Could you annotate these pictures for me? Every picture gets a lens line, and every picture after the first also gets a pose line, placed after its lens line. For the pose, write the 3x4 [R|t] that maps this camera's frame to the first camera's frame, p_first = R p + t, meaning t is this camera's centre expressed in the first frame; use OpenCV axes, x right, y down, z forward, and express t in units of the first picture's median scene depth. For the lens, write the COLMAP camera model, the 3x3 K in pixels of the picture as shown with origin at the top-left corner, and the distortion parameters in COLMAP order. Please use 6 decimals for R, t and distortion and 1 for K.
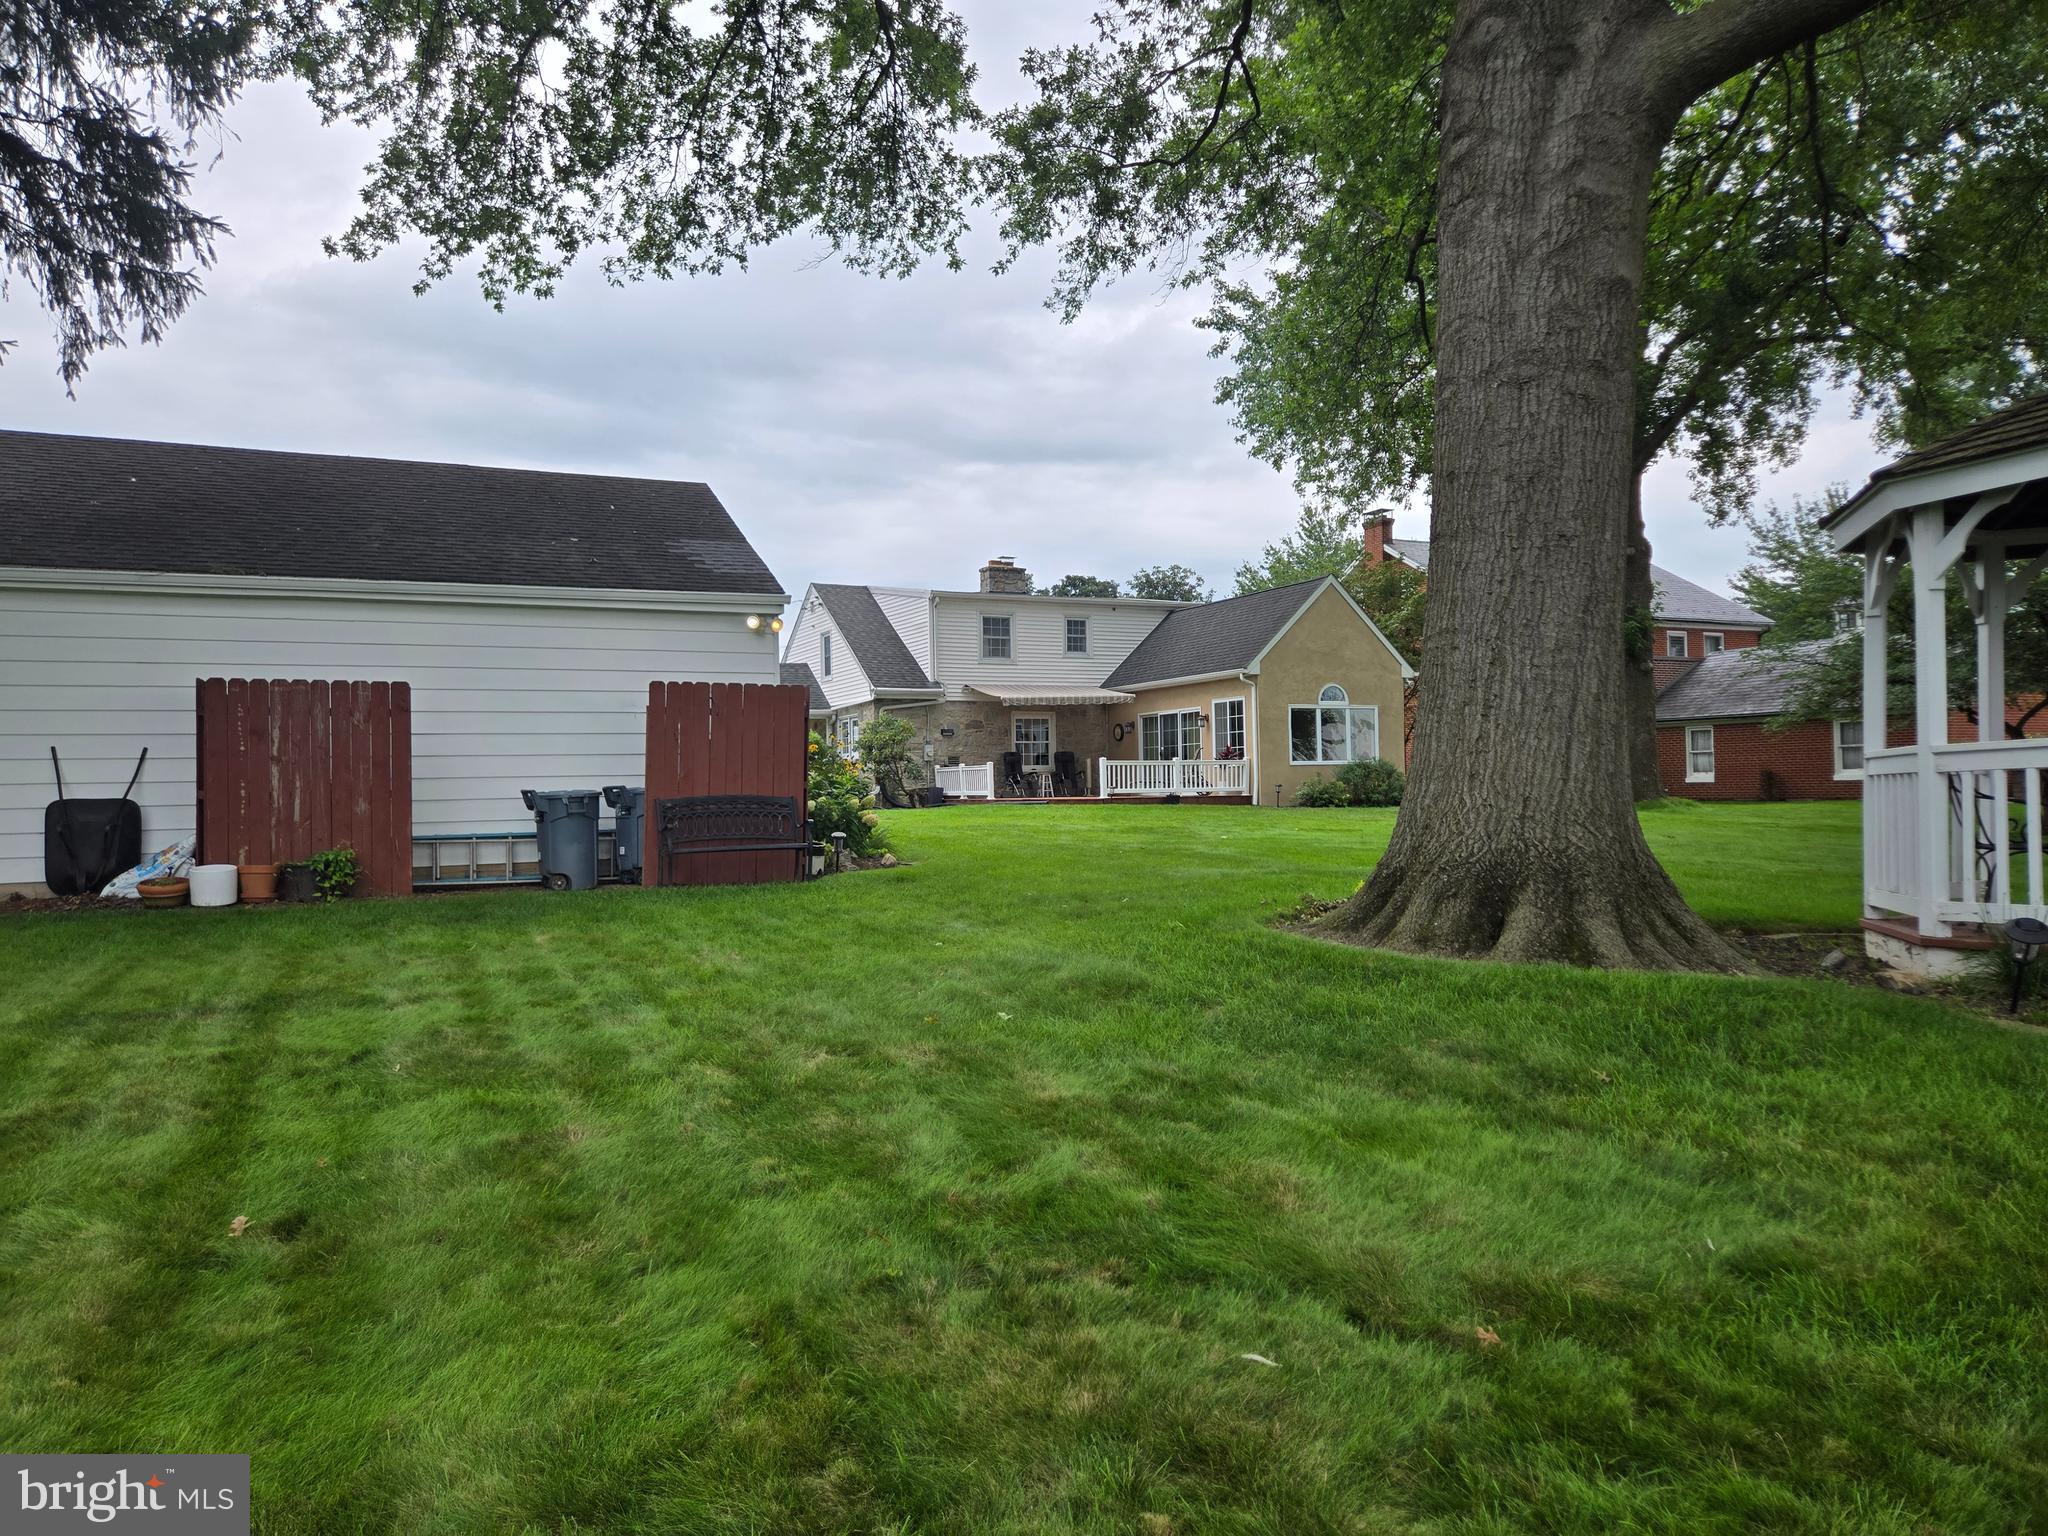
lens RADIAL K [[1375.2, 0, 1015.4], [0, 1375.2, 772.4], [0, 0, 1]] dist [0.047157, -0.001909]
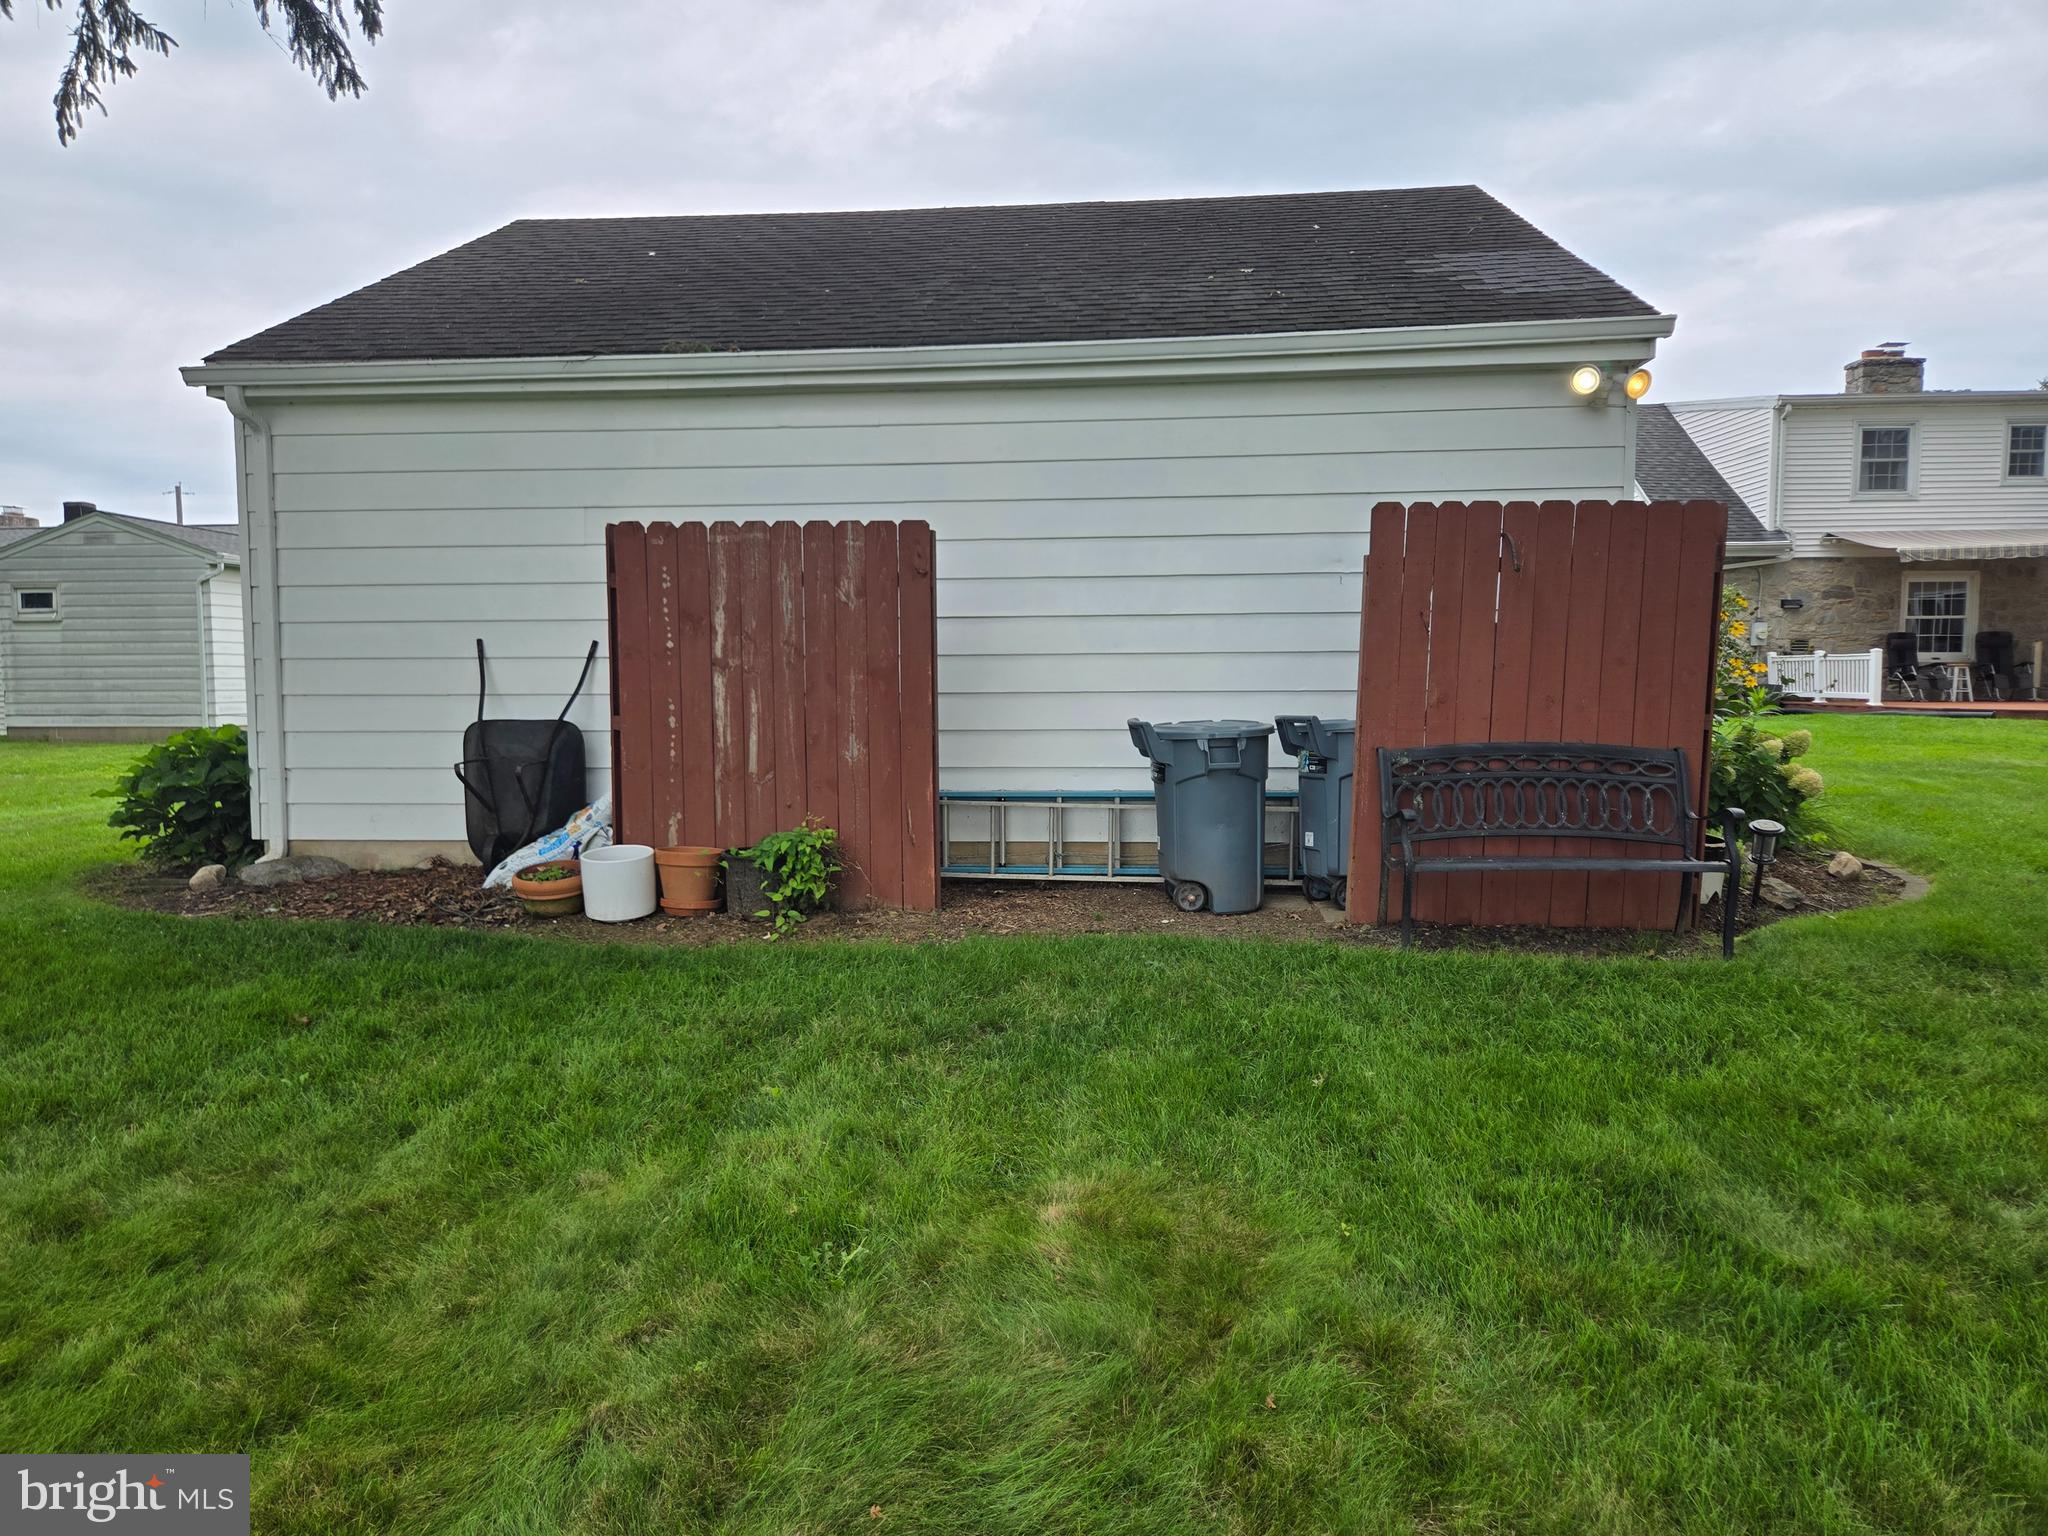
lens RADIAL K [[1375.2, 0, 1009.6], [0, 1375.2, 768.3], [0, 0, 1]] dist [0.047157, -0.001909]
pose [[0.876155, 0.047647, -0.479670, -0.134268], [-0.006380, 0.996162, 0.087299, -0.014687], [0.481988, -0.073428, 0.873096, 0.488995]]
